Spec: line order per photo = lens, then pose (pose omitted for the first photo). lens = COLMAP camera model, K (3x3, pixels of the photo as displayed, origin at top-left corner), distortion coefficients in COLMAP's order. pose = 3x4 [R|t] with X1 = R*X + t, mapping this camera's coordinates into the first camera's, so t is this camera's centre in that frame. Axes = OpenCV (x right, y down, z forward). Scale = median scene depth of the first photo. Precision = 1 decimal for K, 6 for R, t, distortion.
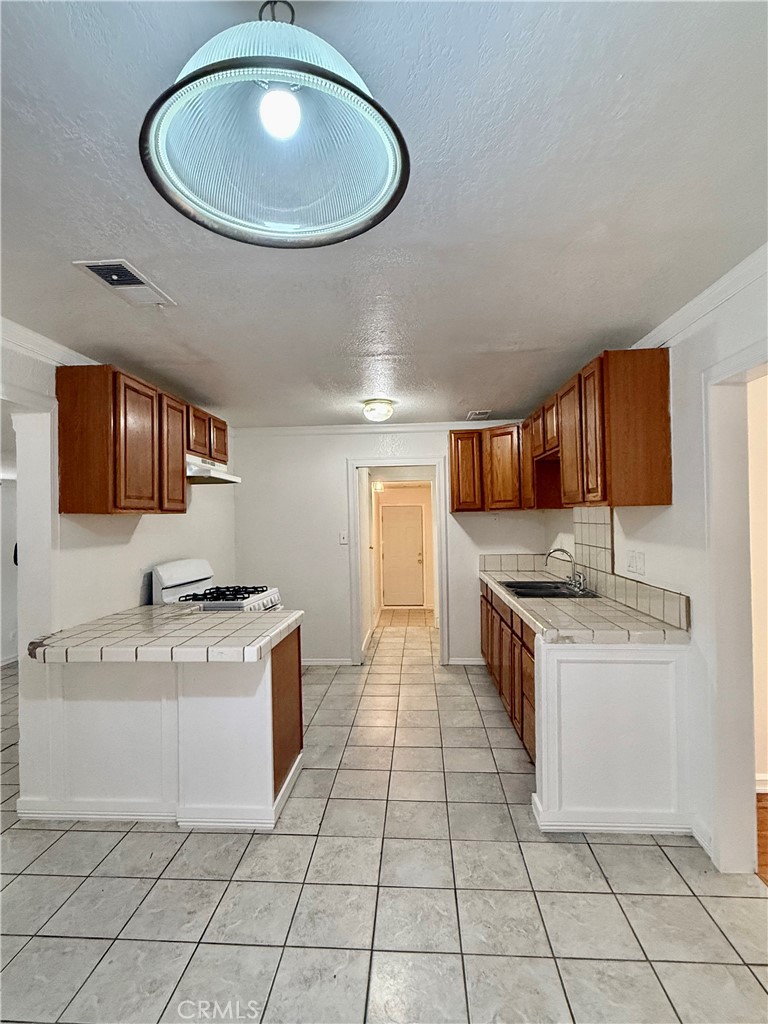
lens RADIAL K [[513.2, 0, 386.1], [0, 513.2, 510.0], [0, 0, 1]] dist [0.003969, 0.000223]
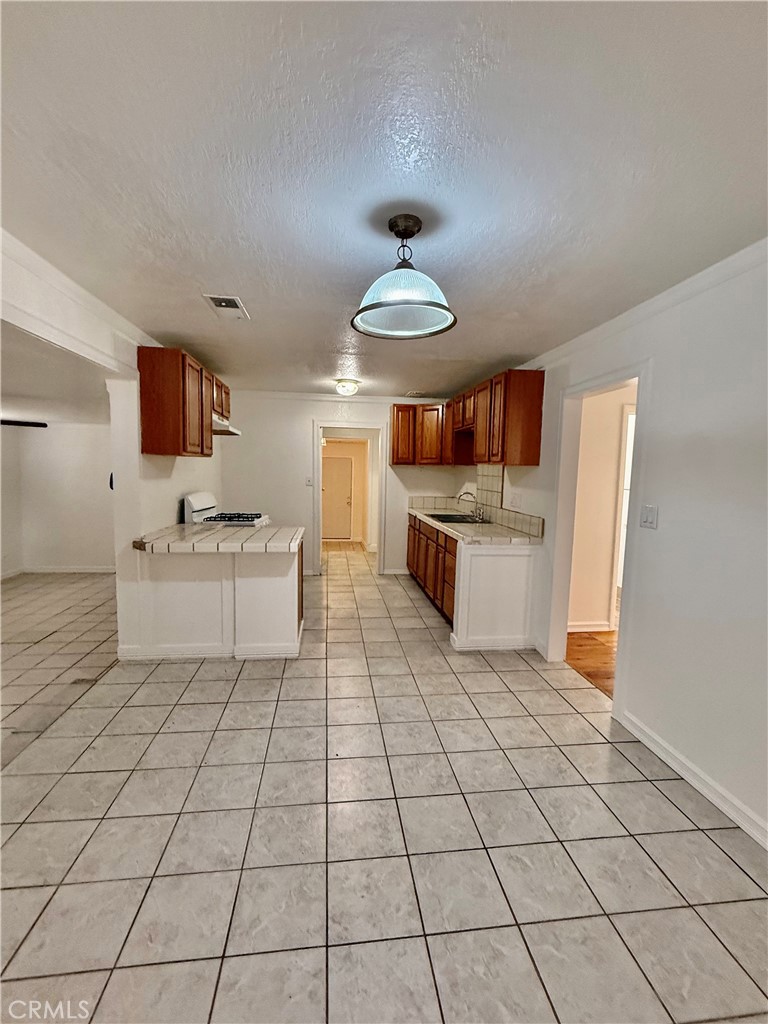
lens RADIAL K [[456.8, 0, 389.6], [0, 456.8, 511.1], [0, 0, 1]] dist [0.002078, 0.000143]
pose [[0.980153, 0.022135, 0.197003, -0.177409], [-0.043116, 0.993761, 0.102857, 0.004062], [-0.193498, -0.109309, 0.974992, -0.313452]]
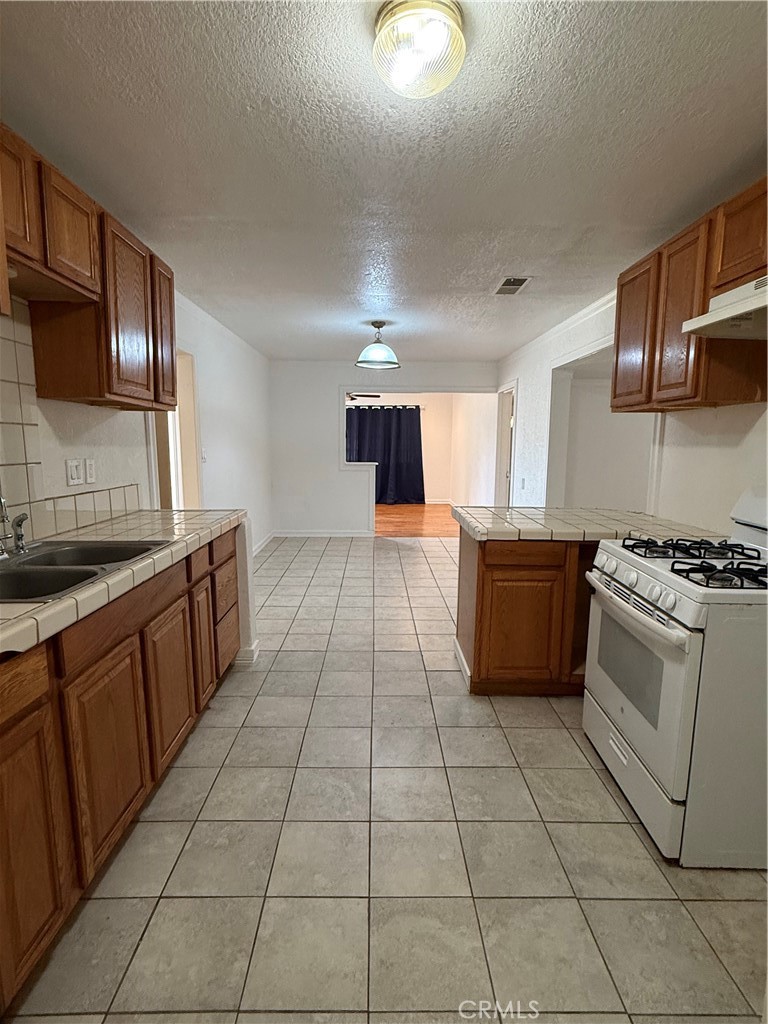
lens RADIAL K [[513.2, 0, 386.7], [0, 513.2, 512.5], [0, 0, 1]] dist [0.003969, 0.000223]
pose [[-0.996670, 0.023032, -0.078221, 0.045139], [0.012981, 0.991864, 0.126641, 0.063402], [0.080501, 0.125204, -0.988860, 1.767149]]
